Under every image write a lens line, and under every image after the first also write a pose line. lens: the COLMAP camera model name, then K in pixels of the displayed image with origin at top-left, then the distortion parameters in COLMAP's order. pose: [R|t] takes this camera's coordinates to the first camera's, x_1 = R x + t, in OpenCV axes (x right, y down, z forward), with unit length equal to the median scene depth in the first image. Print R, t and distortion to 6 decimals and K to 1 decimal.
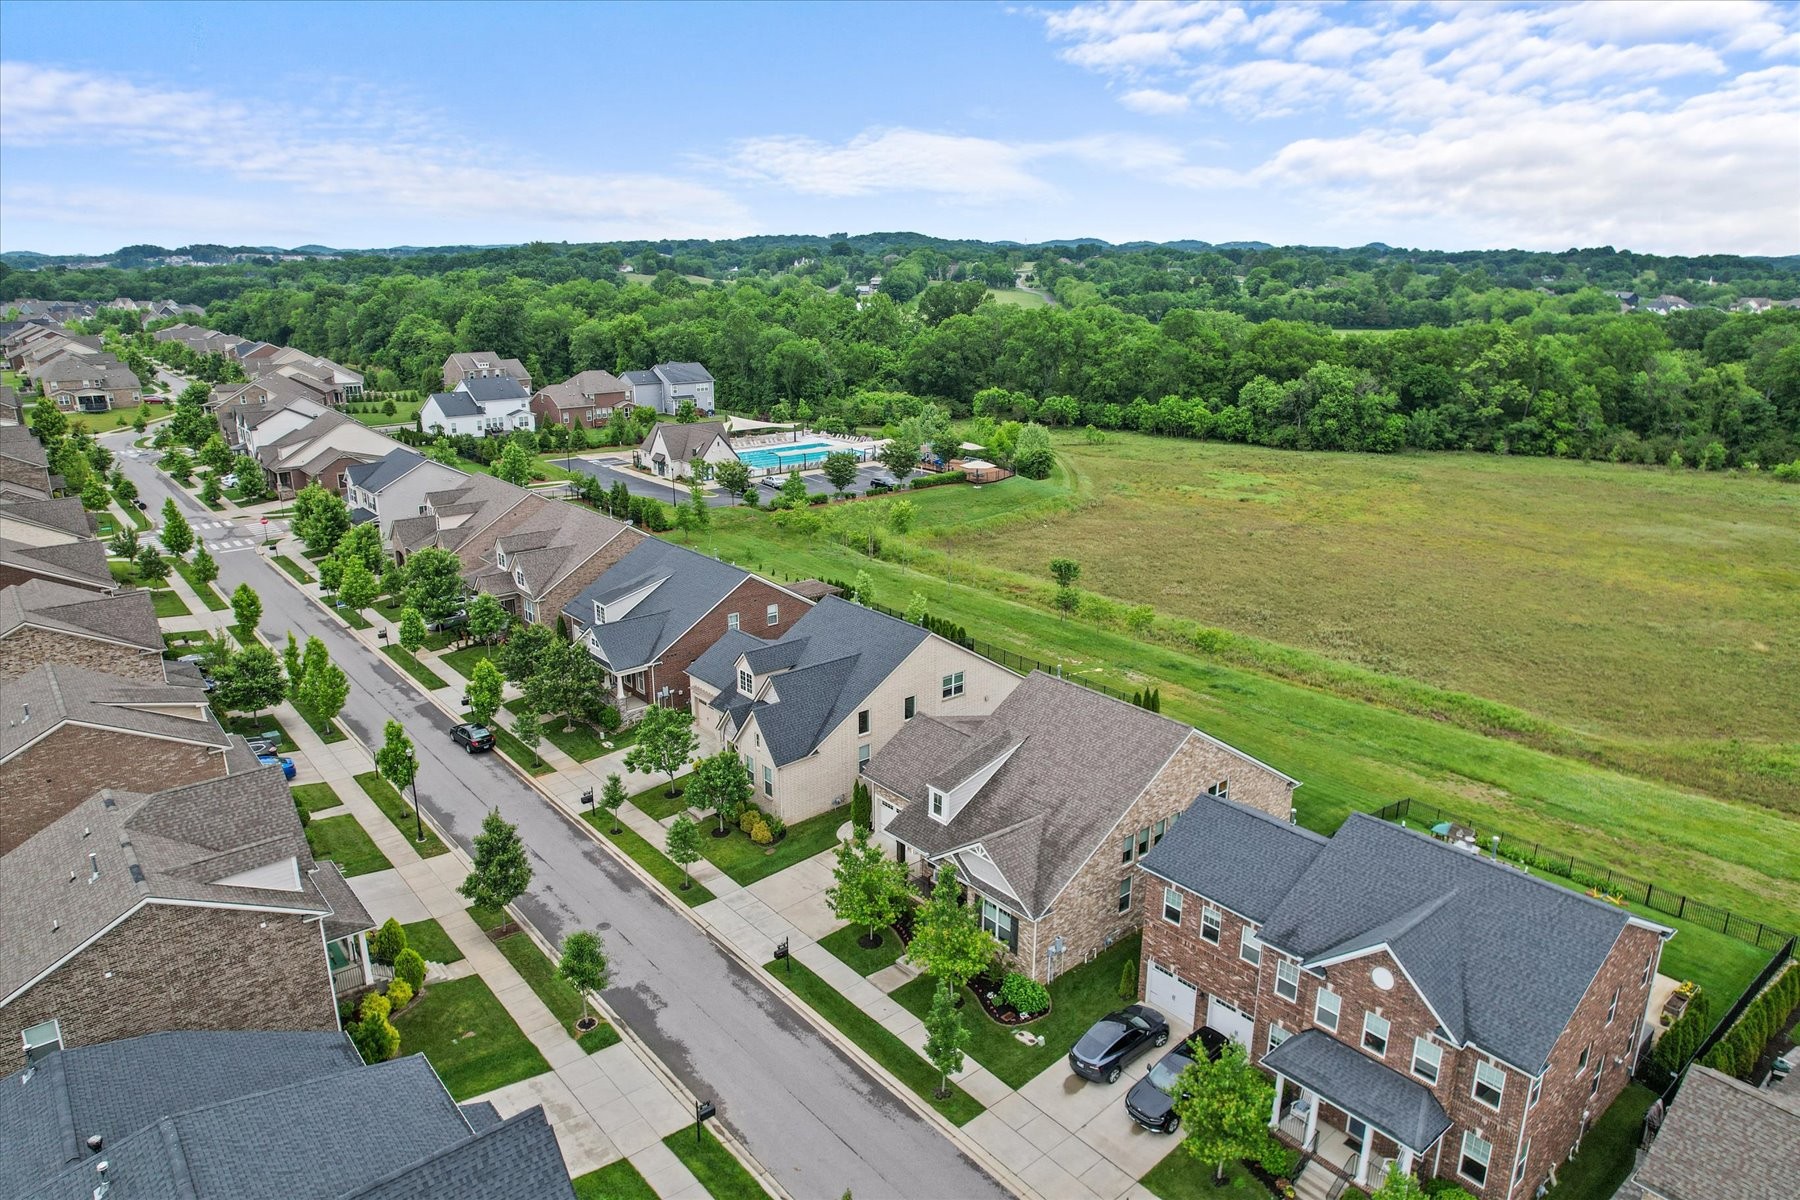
lens RADIAL K [[1139.9, 0, 900.0], [0, 1139.9, 600.0], [0, 0, 1]] dist [-0.071515, 0.061525]
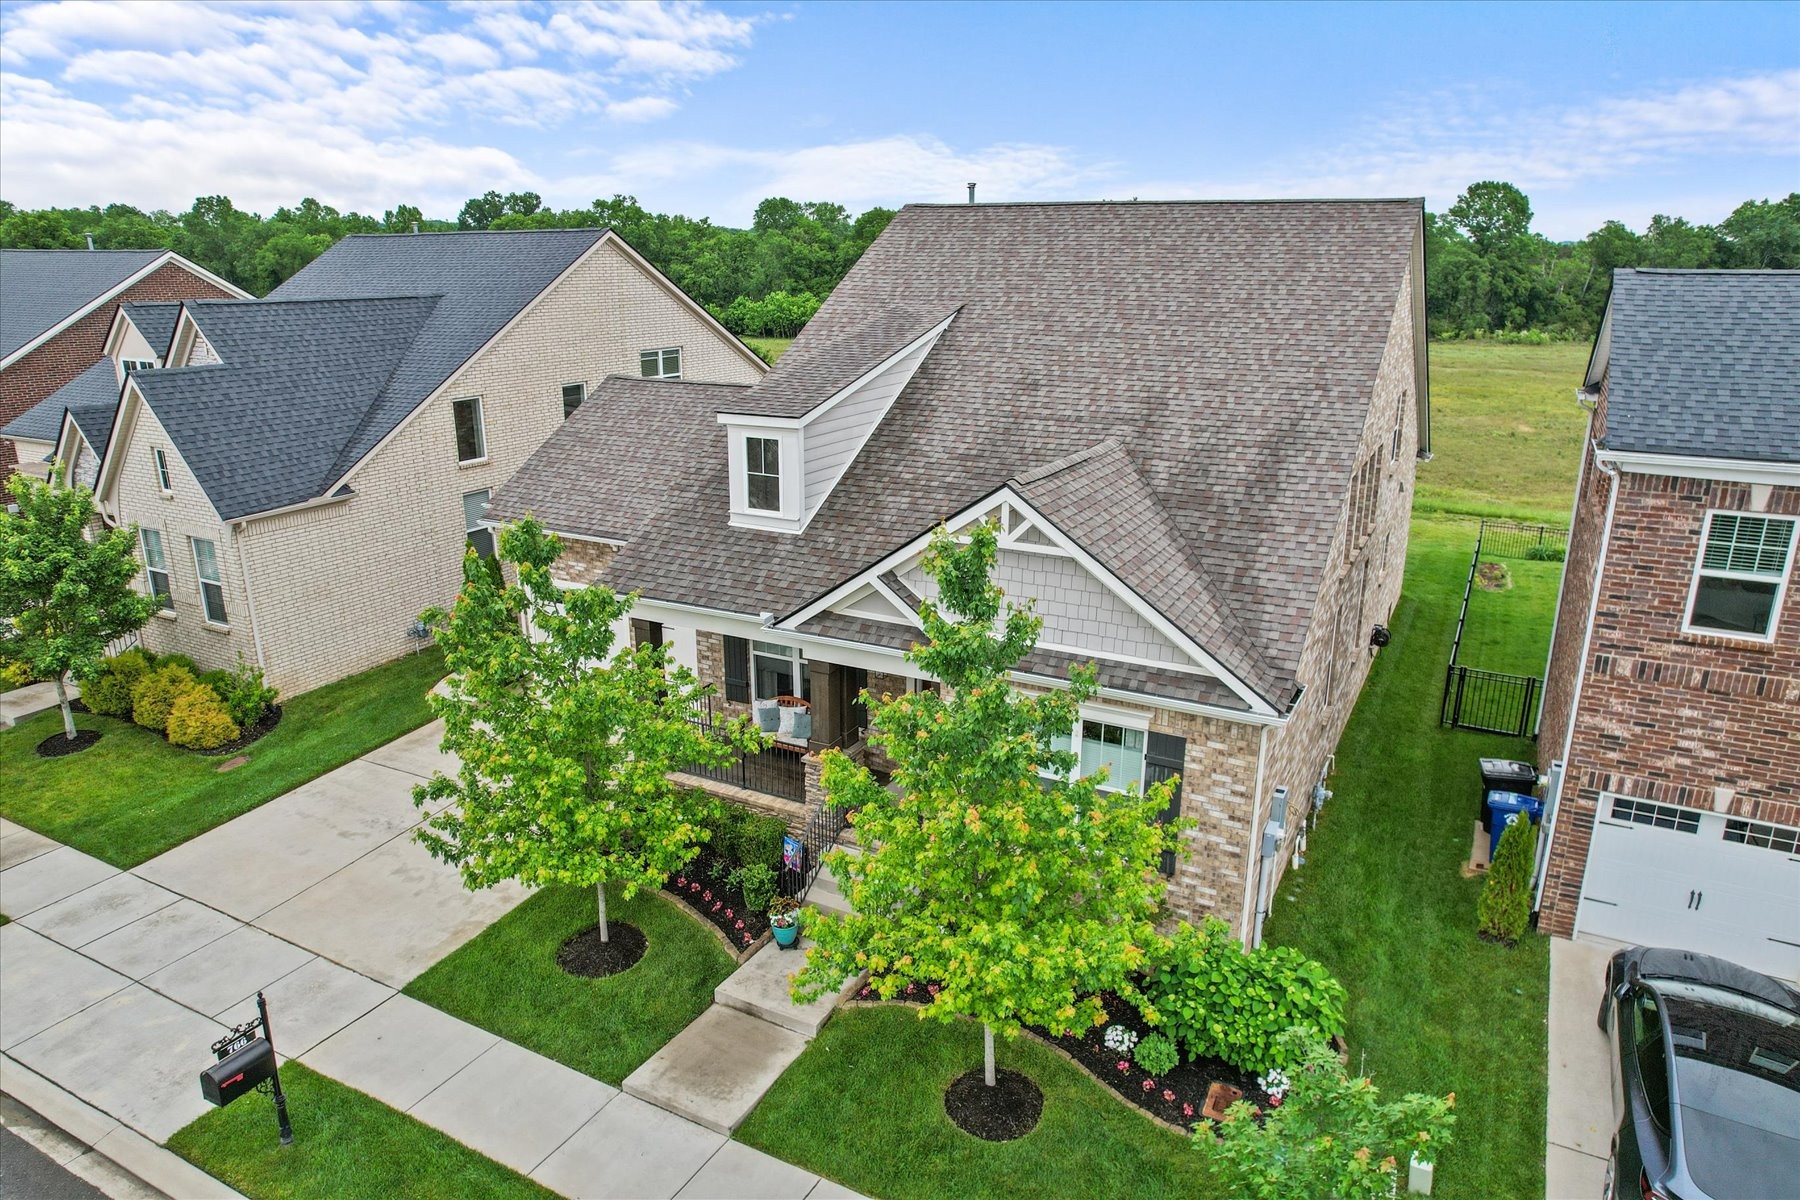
lens RADIAL K [[1139.9, 0, 900.0], [0, 1139.9, 600.0], [0, 0, 1]] dist [-0.071515, 0.061525]
pose [[0.927636, -0.107259, 0.357753, -0.041265], [0.107039, 0.994044, 0.020481, 0.182930], [-0.357819, 0.019295, 0.933592, 0.596787]]
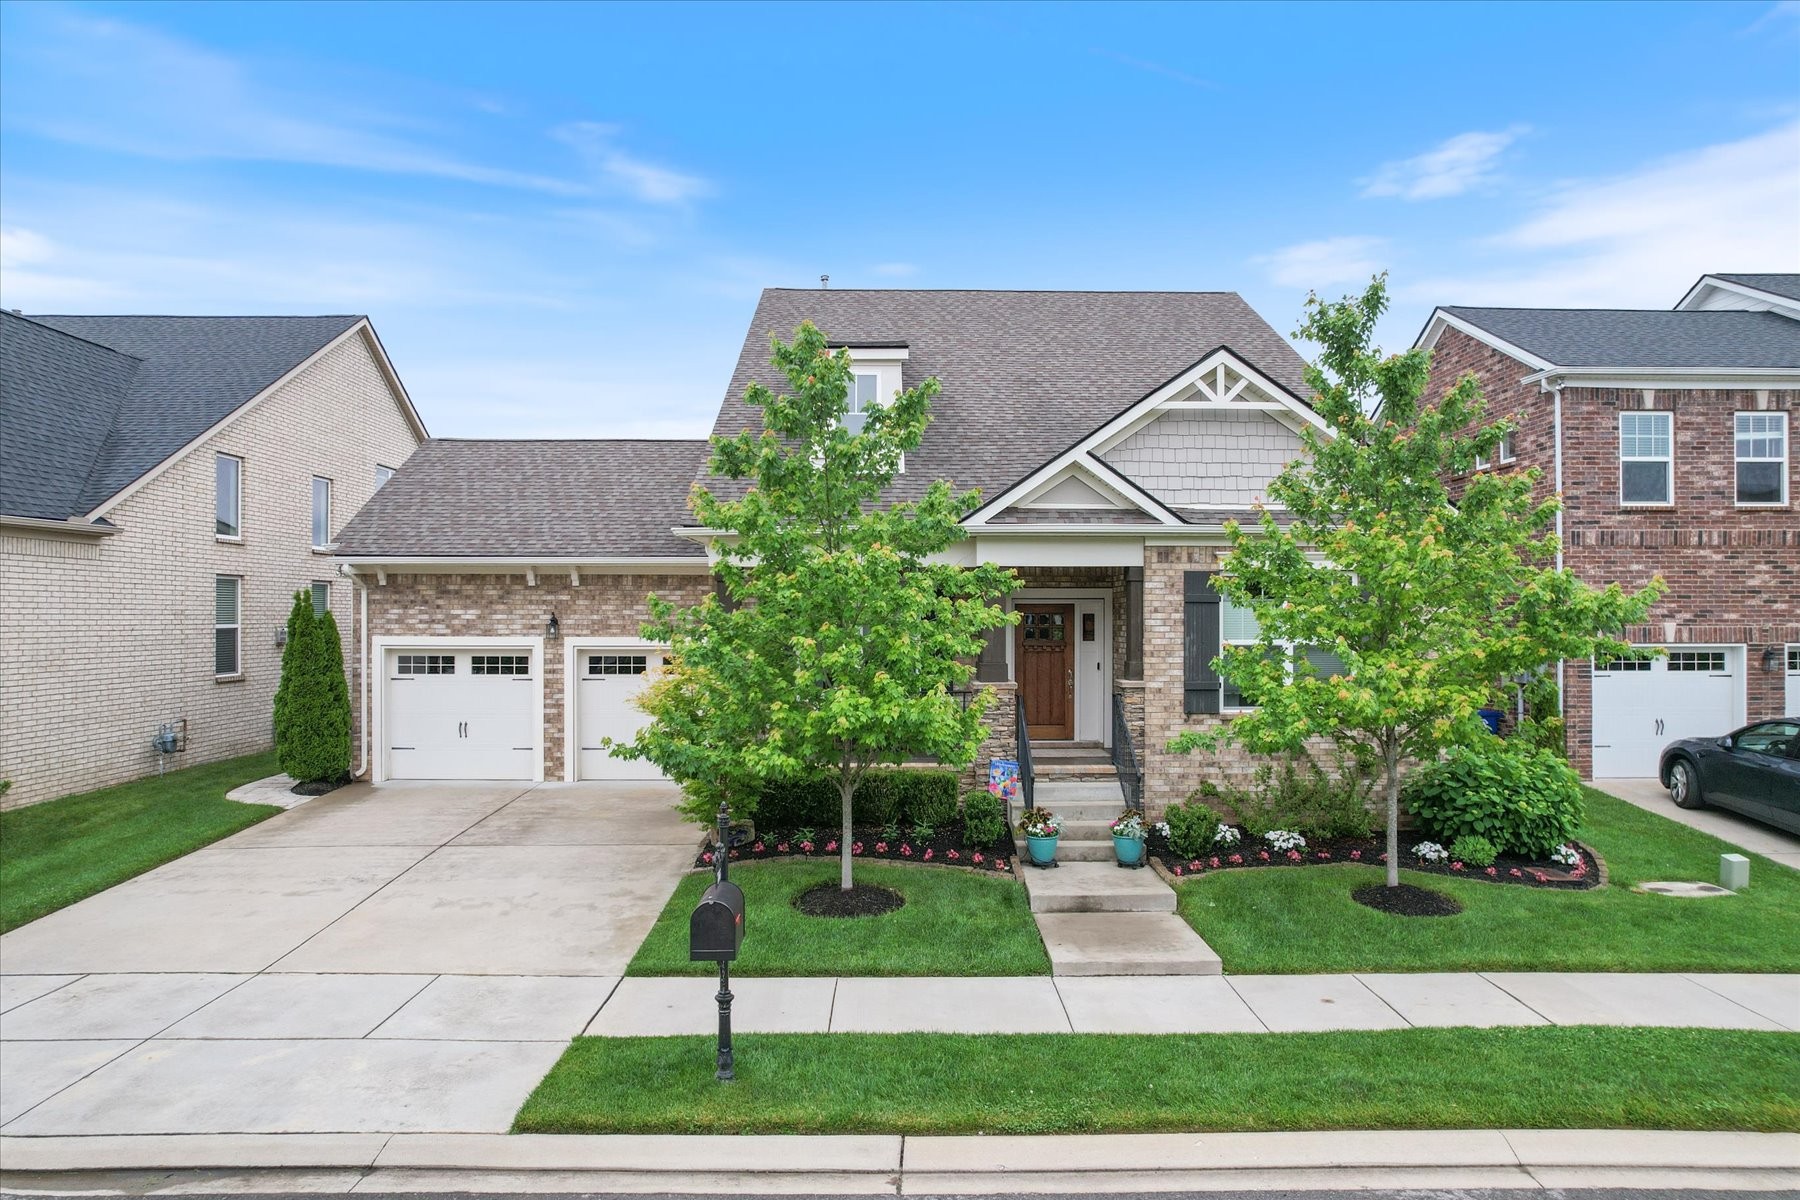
lens RADIAL K [[1157.7, 0, 895.0], [0, 1157.7, 618.3], [0, 0, 1]] dist [-0.079989, 0.076309]
pose [[0.631263, -0.002667, 0.775564, -0.164337], [0.223110, 0.958348, -0.178303, 0.246518], [-0.742784, 0.285592, 0.605565, 0.712467]]
